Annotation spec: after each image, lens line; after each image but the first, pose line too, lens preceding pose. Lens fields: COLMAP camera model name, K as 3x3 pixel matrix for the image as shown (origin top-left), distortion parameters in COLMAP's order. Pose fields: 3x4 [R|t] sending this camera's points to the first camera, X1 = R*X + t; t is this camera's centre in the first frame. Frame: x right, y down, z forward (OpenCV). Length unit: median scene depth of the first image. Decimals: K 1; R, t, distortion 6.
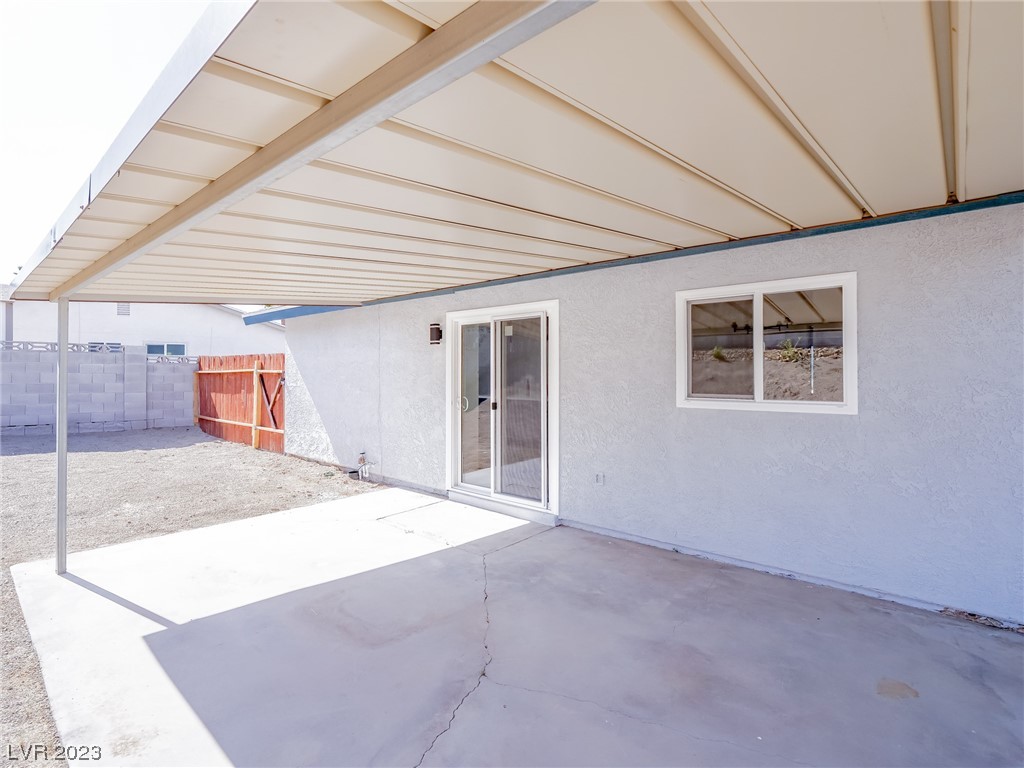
lens RADIAL K [[501.3, 0, 508.9], [0, 501.3, 370.4], [0, 0, 1]] dist [-0.012465, 0.000025]
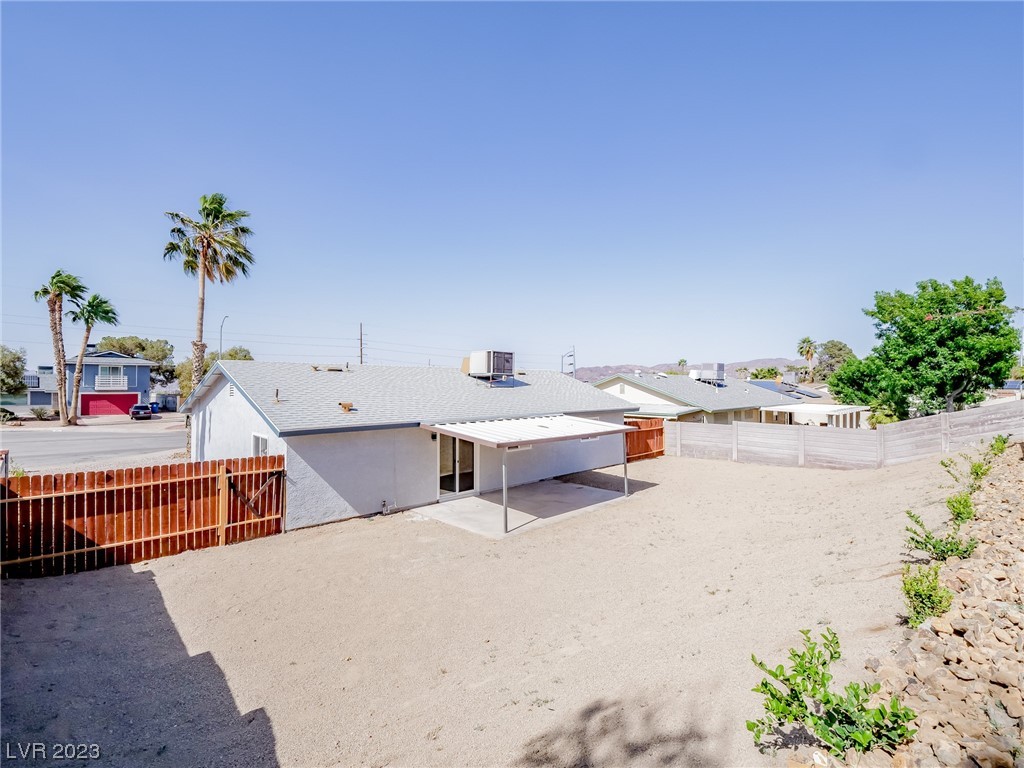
lens RADIAL K [[496.9, 0, 508.8], [0, 496.9, 373.1], [0, 0, 1]] dist [-0.015780, -0.000792]
pose [[0.075150, 0.020719, 0.996957, -2.827401], [-0.004324, 0.999781, -0.020452, -0.373504], [-0.997163, -0.002774, 0.075223, 0.520667]]
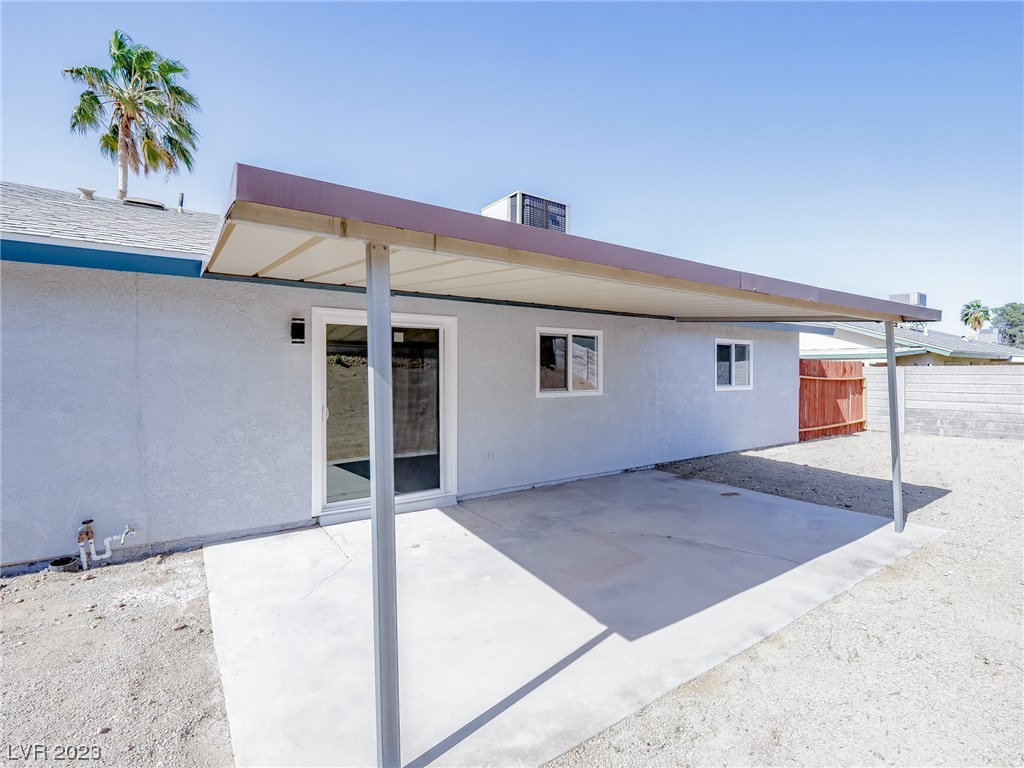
lens RADIAL K [[496.9, 0, 508.8], [0, 496.9, 373.1], [0, 0, 1]] dist [-0.015780, -0.000792]
pose [[0.245960, -0.002024, 0.969278, -0.947784], [-0.003007, 0.999991, 0.002851, -0.008698], [-0.969275, -0.003615, 0.245951, 0.528508]]
